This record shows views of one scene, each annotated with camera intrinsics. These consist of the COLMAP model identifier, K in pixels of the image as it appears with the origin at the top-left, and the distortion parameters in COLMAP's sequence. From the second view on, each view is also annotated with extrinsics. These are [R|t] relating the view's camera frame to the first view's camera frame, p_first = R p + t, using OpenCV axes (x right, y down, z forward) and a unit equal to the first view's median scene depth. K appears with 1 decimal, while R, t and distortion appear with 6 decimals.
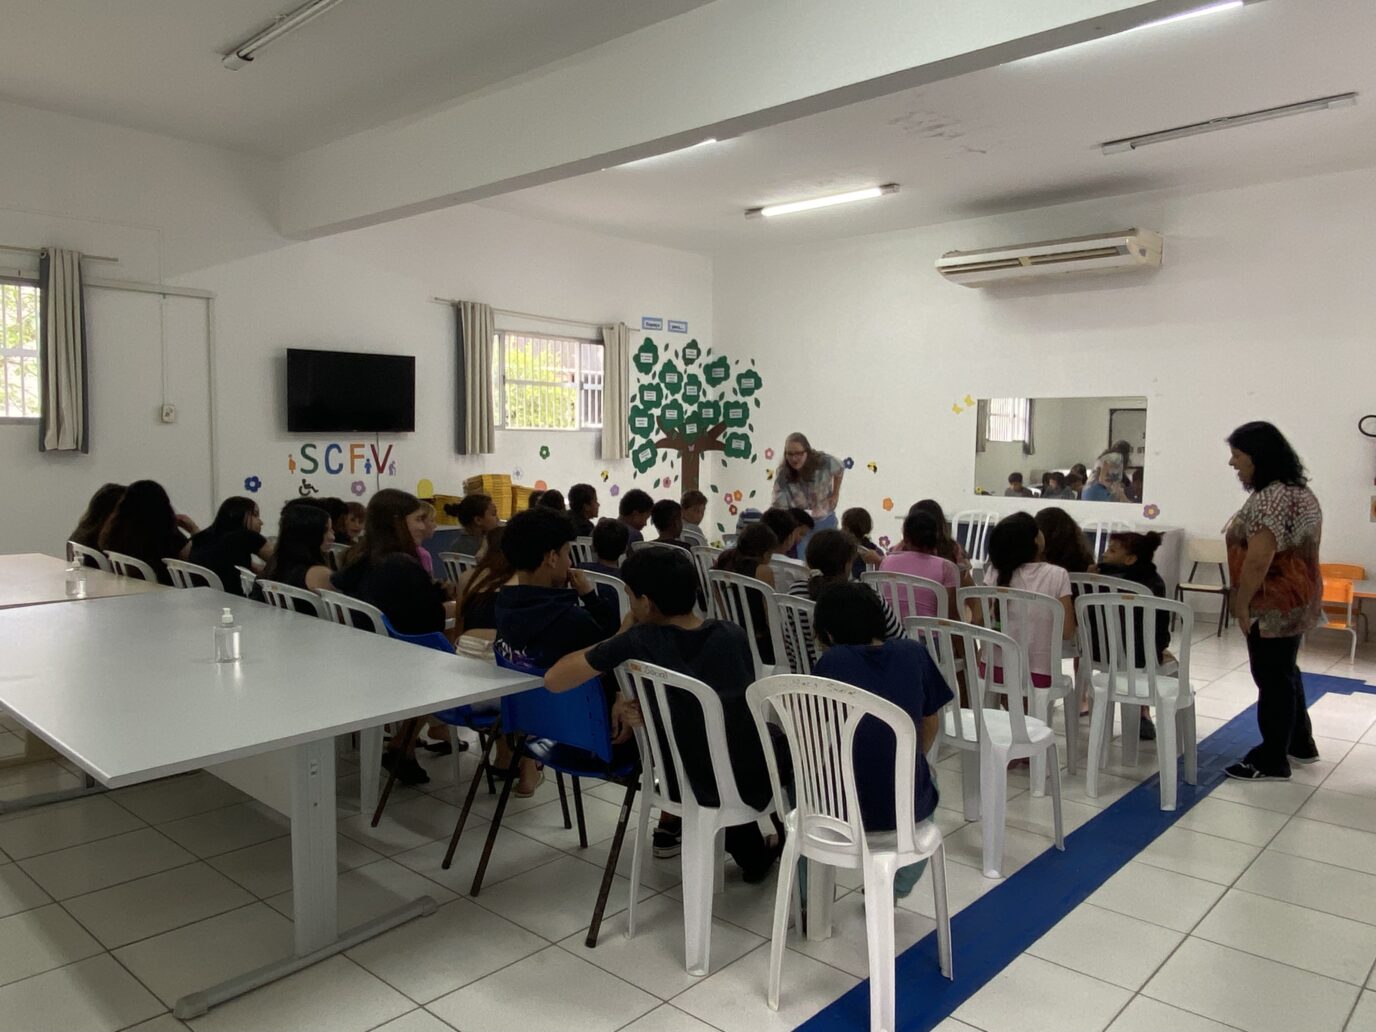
lens RADIAL K [[1027.0, 0, 692.6], [0, 1027.0, 506.1], [0, 0, 1]] dist [0.078868, -0.009338]
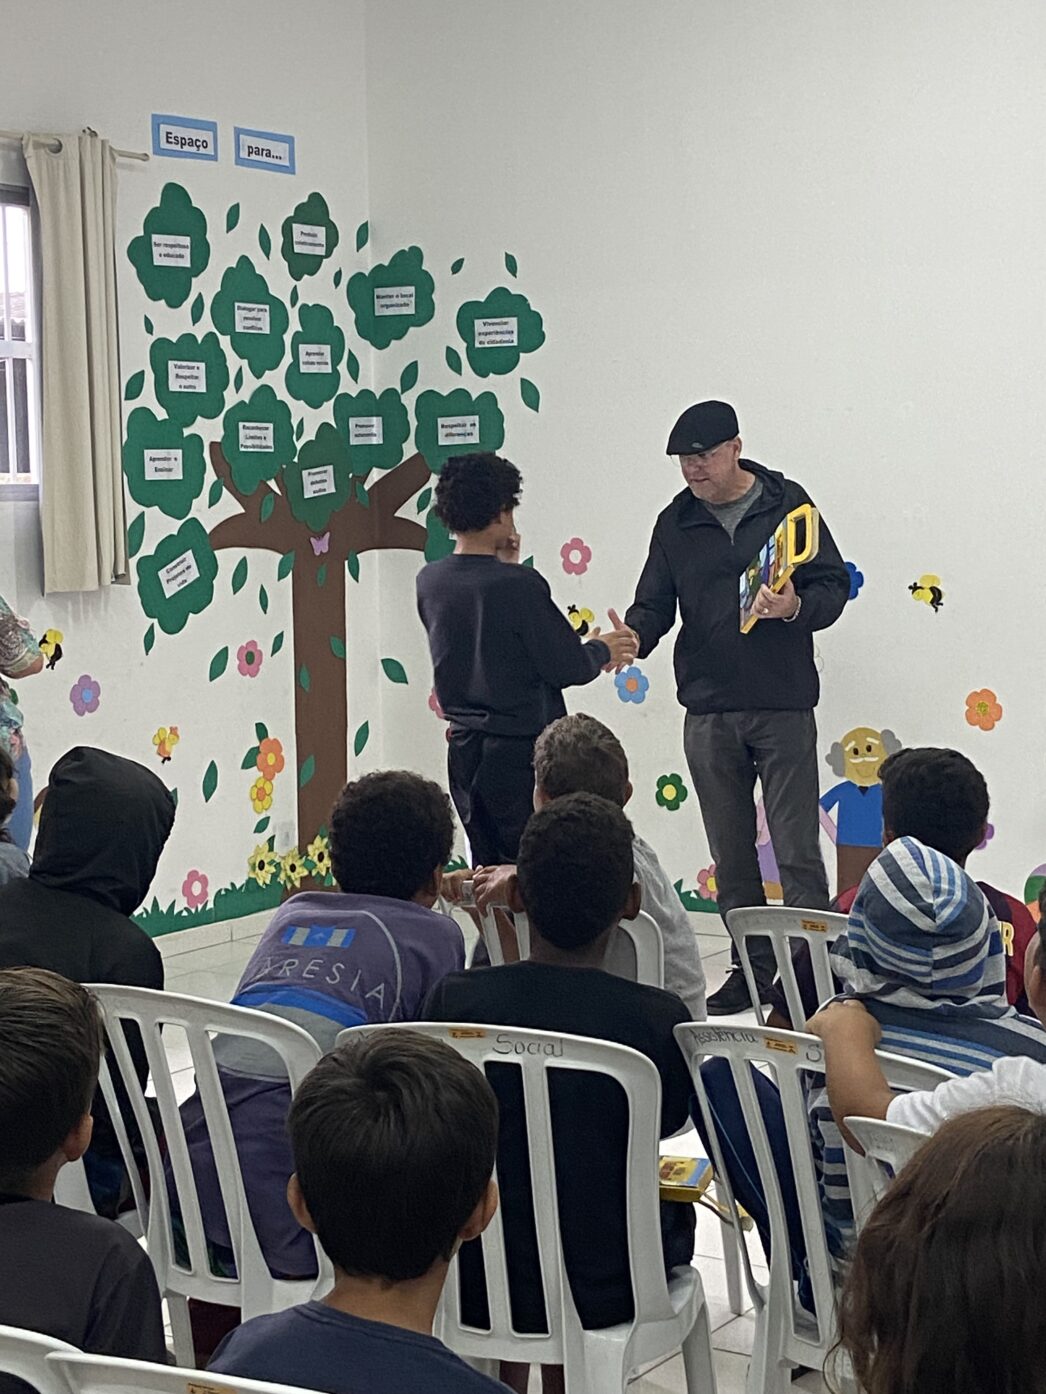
lens RADIAL K [[2453.2, 0, 527.5], [0, 2453.2, 695.5], [0, 0, 1]] dist [0.094032, 0.000000]
pose [[0.988824, -0.036968, 0.144432, -0.050573], [0.034803, 0.999241, 0.017488, -0.022579], [-0.144969, -0.012266, 0.989360, 0.265115]]
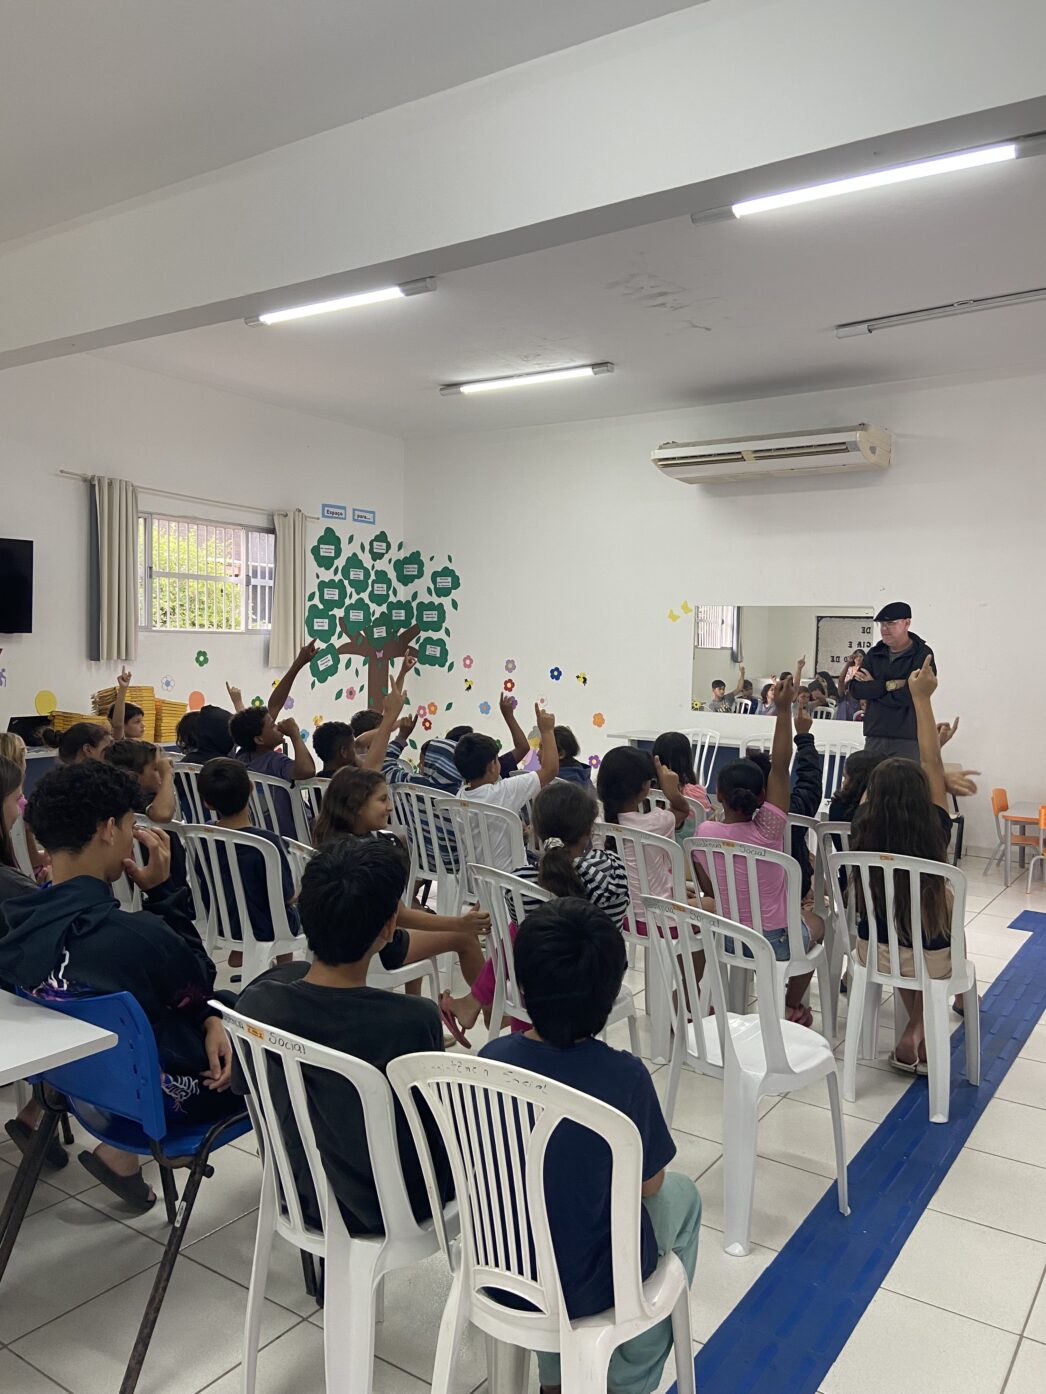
lens RADIAL K [[1045.0, 0, 532.2], [0, 1045.0, 698.8], [0, 0, 1]] dist [0.060390, -0.000582]
pose [[0.990854, 0.005247, 0.134834, 0.008044], [-0.004241, 0.999961, -0.007746, -0.012443], [-0.134869, 0.007103, 0.990838, 0.096868]]
